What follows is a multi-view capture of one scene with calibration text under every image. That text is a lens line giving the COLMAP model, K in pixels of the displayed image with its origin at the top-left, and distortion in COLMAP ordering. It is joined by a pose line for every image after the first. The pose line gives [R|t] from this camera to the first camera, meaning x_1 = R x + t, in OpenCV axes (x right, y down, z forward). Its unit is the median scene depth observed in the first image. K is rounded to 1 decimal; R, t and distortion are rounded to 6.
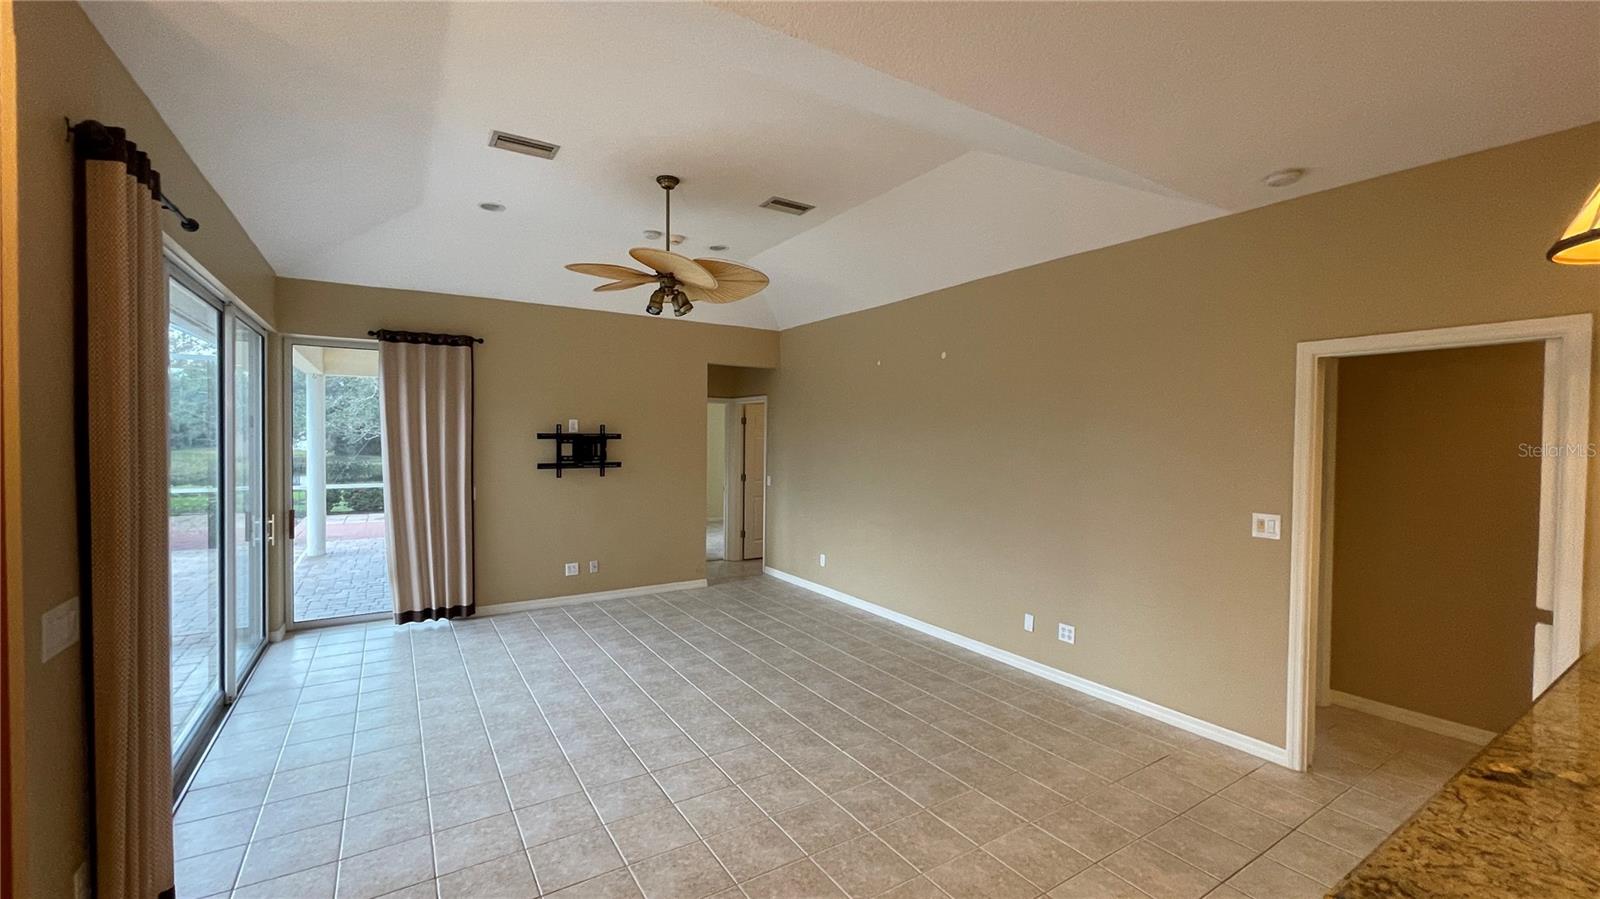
lens RADIAL K [[641.9, 0, 801.7], [0, 641.9, 452.6], [0, 0, 1]] dist [-0.000834, -0.000360]
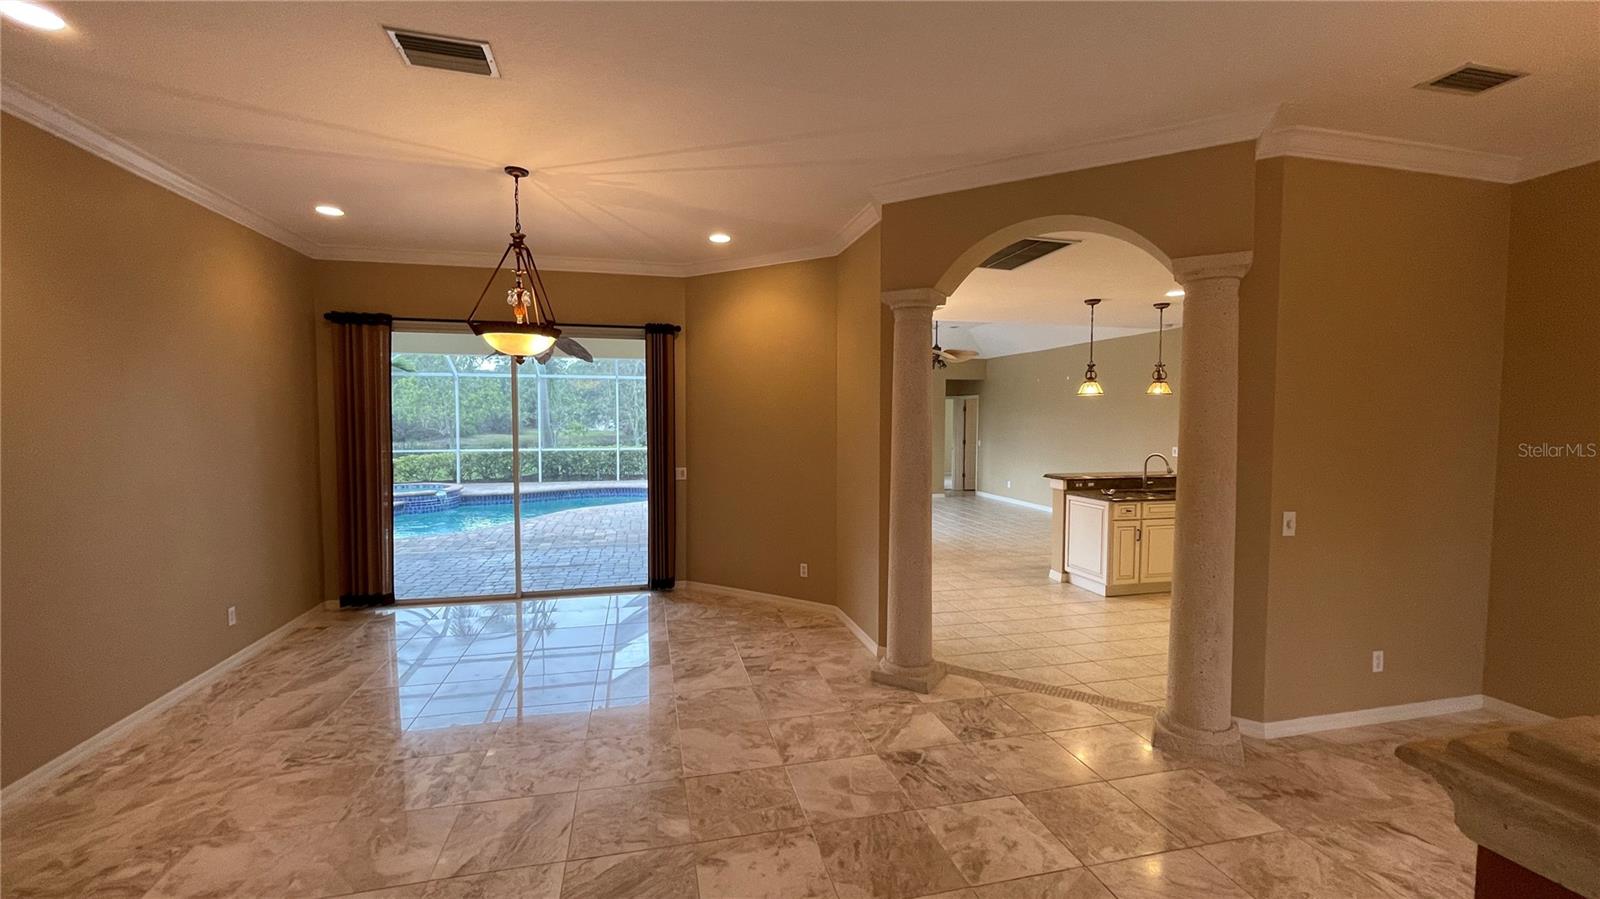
lens RADIAL K [[646.2, 0, 796.1], [0, 646.2, 450.7], [0, 0, 1]] dist [-0.002842, -0.000337]
pose [[0.944673, 0.008141, -0.327914, 0.075115], [0.000420, 0.999661, 0.026028, 0.025251], [0.328015, -0.024725, 0.944349, -1.150624]]
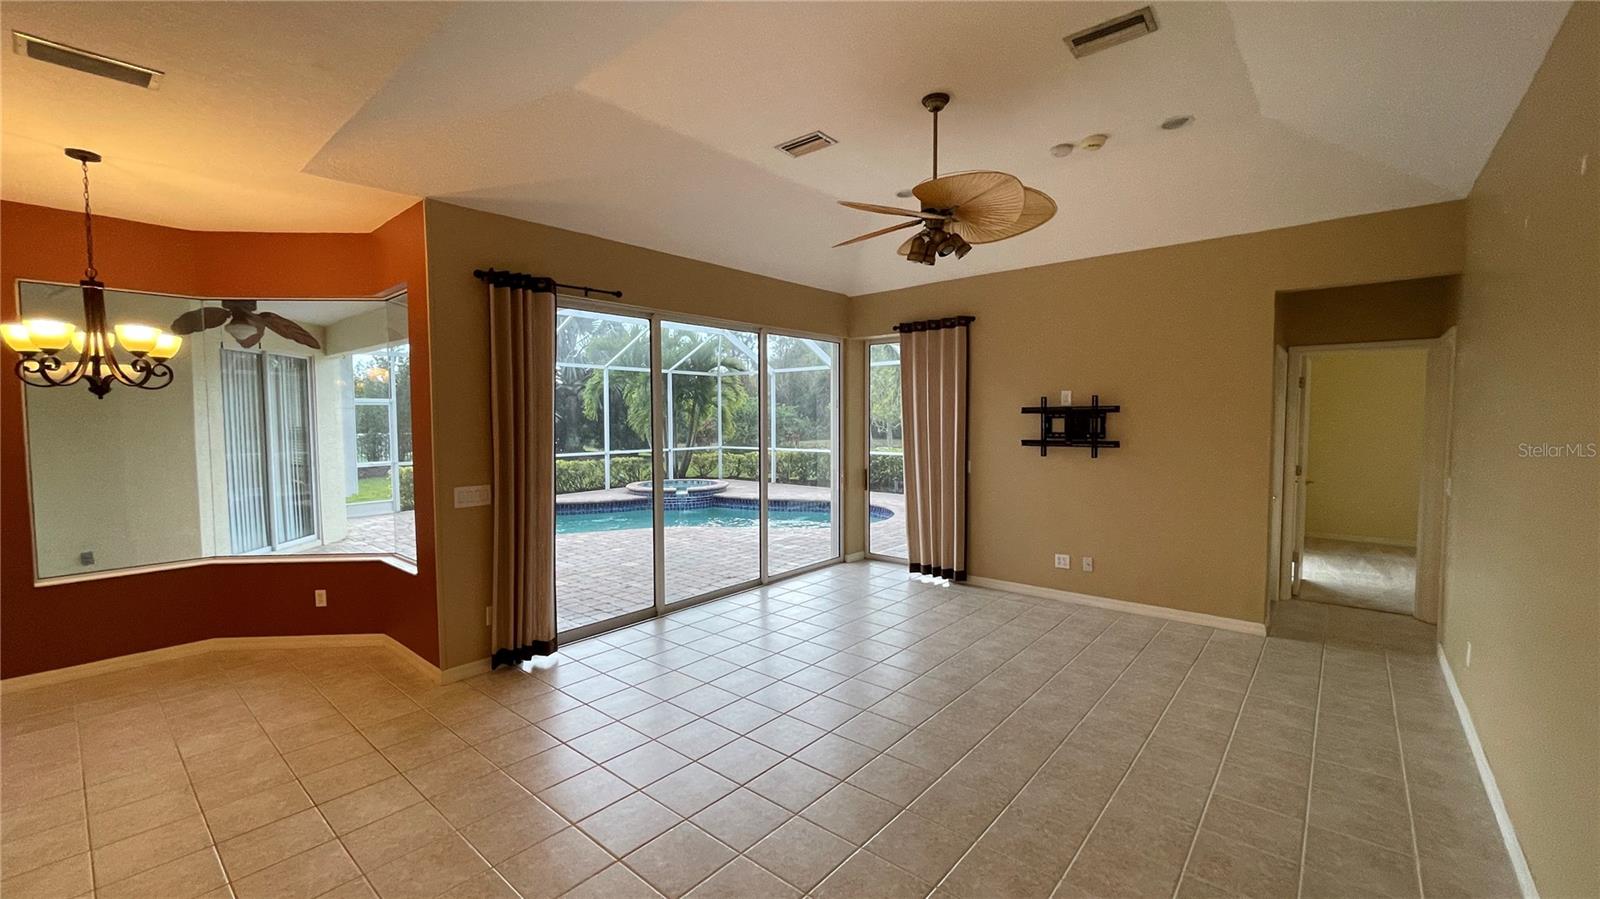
lens RADIAL K [[646.2, 0, 796.1], [0, 646.2, 450.7], [0, 0, 1]] dist [-0.002842, -0.000337]
pose [[0.281783, 0.039039, -0.958684, 0.419993], [-0.013428, 0.999235, 0.036743, 0.002836], [0.959384, 0.002519, 0.282092, 0.437470]]
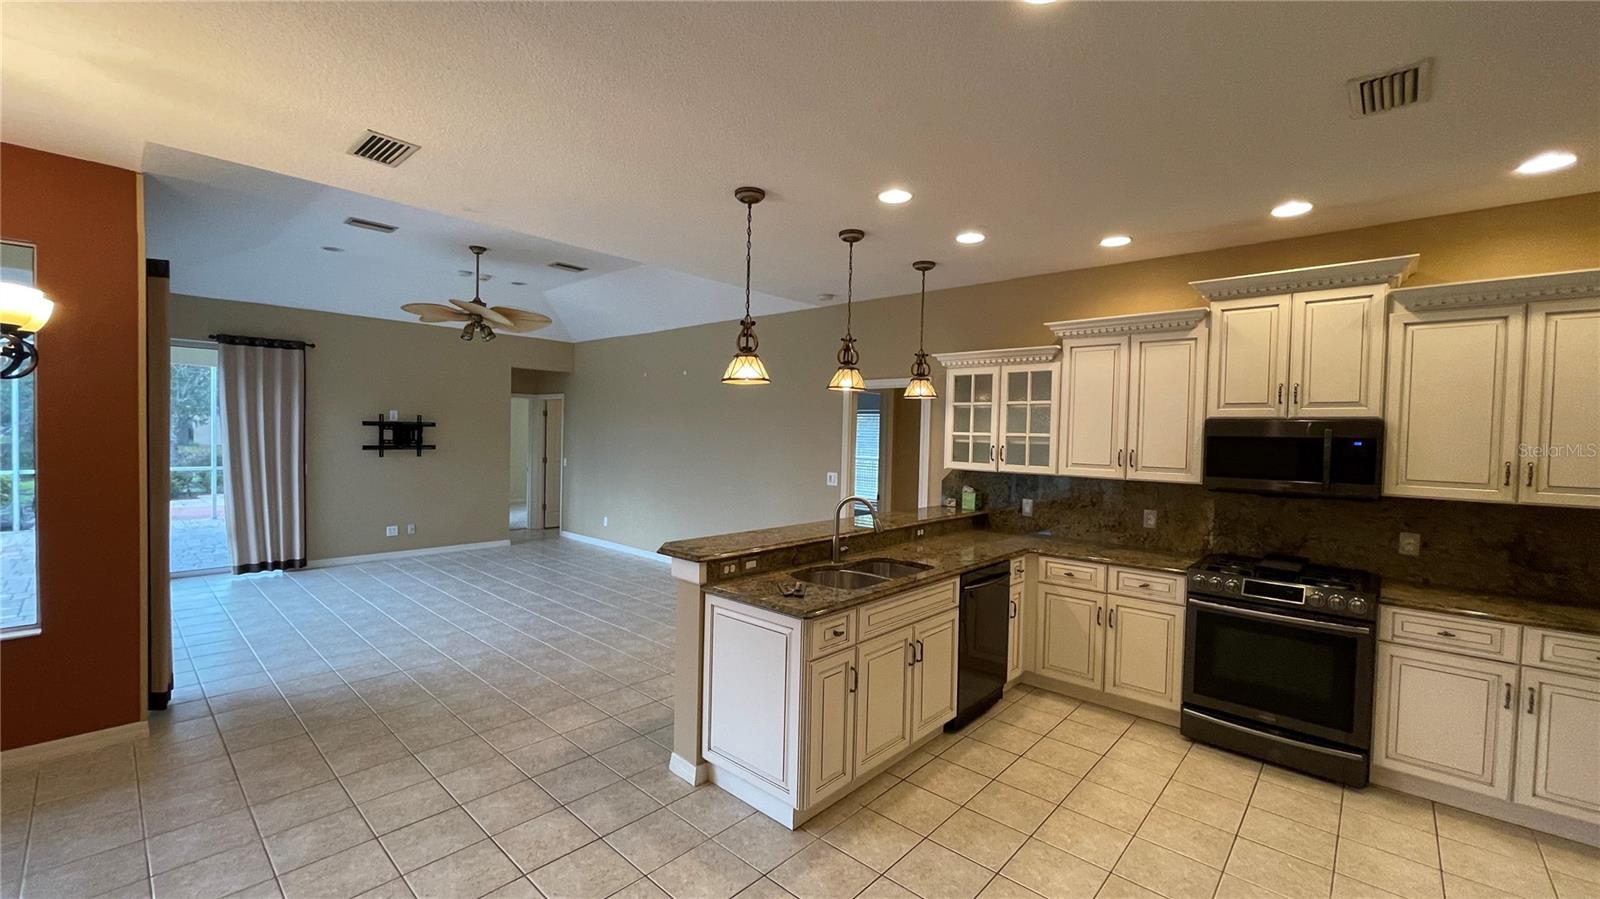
lens RADIAL K [[646.2, 0, 796.1], [0, 646.2, 450.7], [0, 0, 1]] dist [-0.002842, -0.000337]
pose [[0.967917, 0.005649, 0.251205, 0.091553], [-0.007803, 0.999941, 0.007583, 0.011818], [-0.251147, -0.009300, 0.967904, -0.440753]]
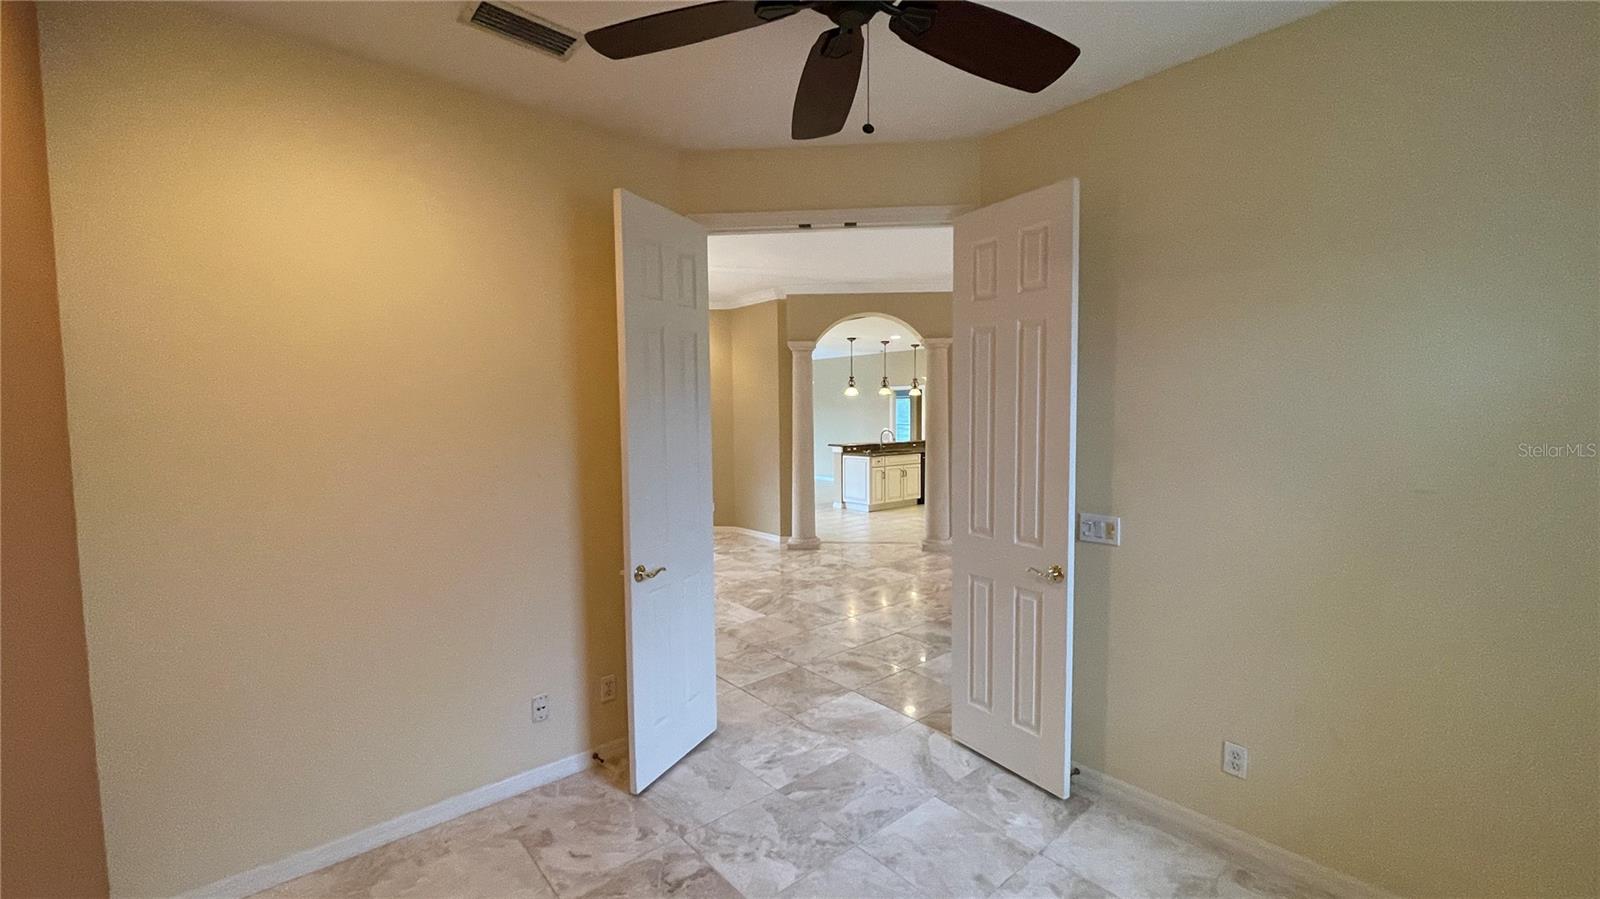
lens RADIAL K [[641.9, 0, 801.7], [0, 641.9, 452.6], [0, 0, 1]] dist [-0.000834, -0.000360]
pose [[0.989654, -0.028115, 0.140695, -0.232969], [0.022508, 0.998894, 0.041285, 0.043975], [-0.141700, -0.037692, 0.989192, -1.766817]]
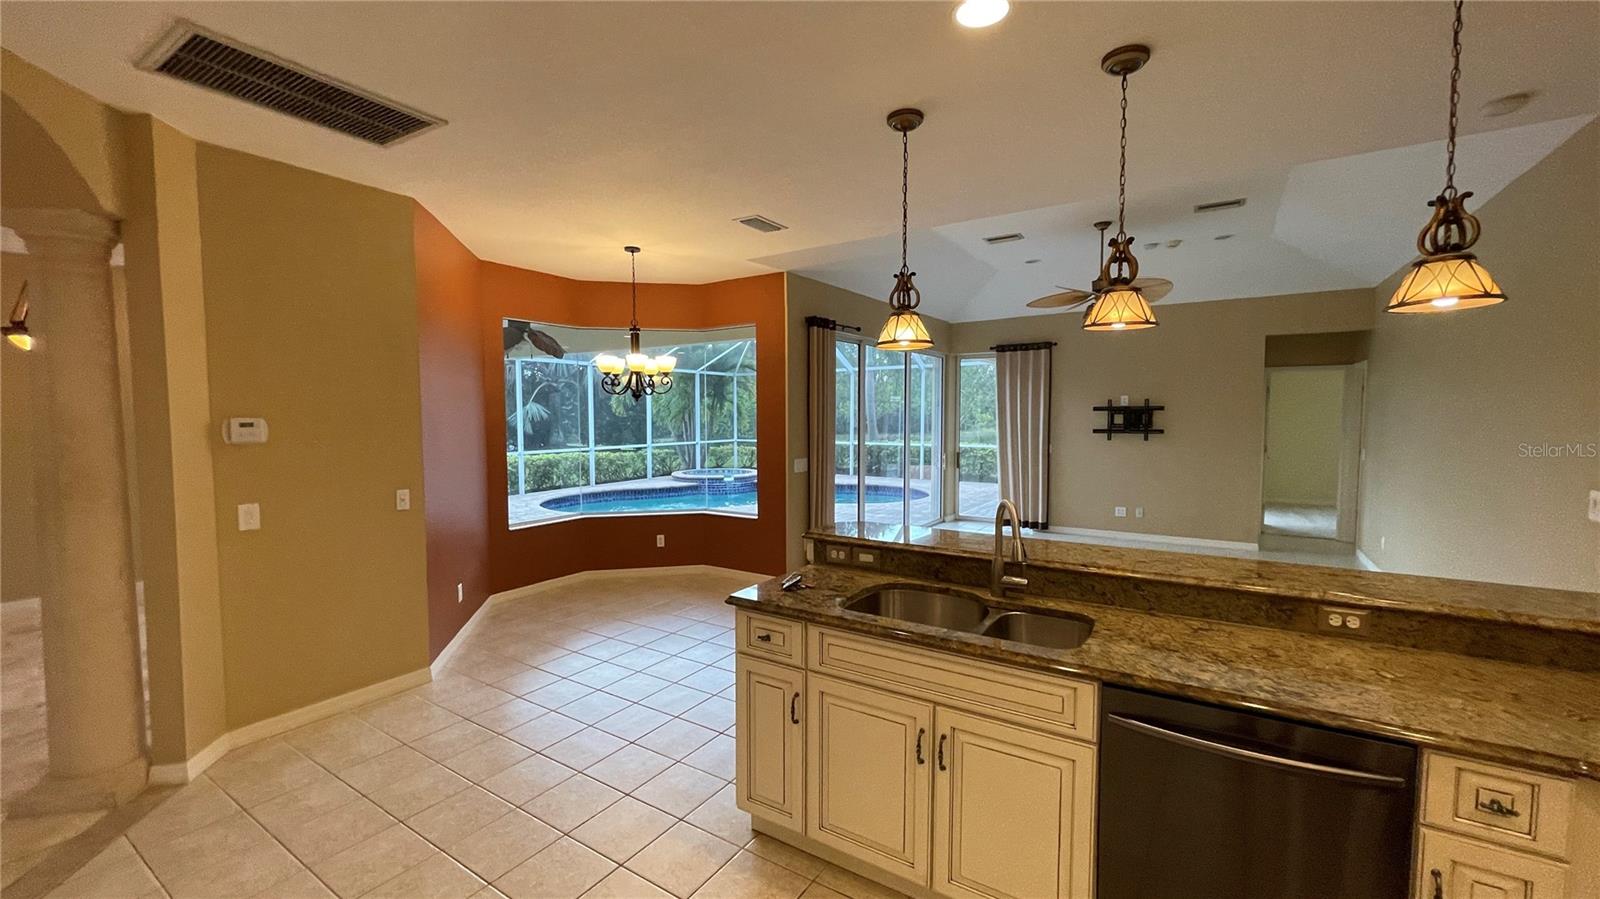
lens RADIAL K [[647.0, 0, 792.1], [0, 647.0, 448.2], [0, 0, 1]] dist [-0.008887, -0.000096]
pose [[0.397217, 0.039332, -0.916881, 0.619352], [-0.012149, 0.999219, 0.037601, 0.014626], [0.917644, -0.003797, 0.397385, -0.134273]]
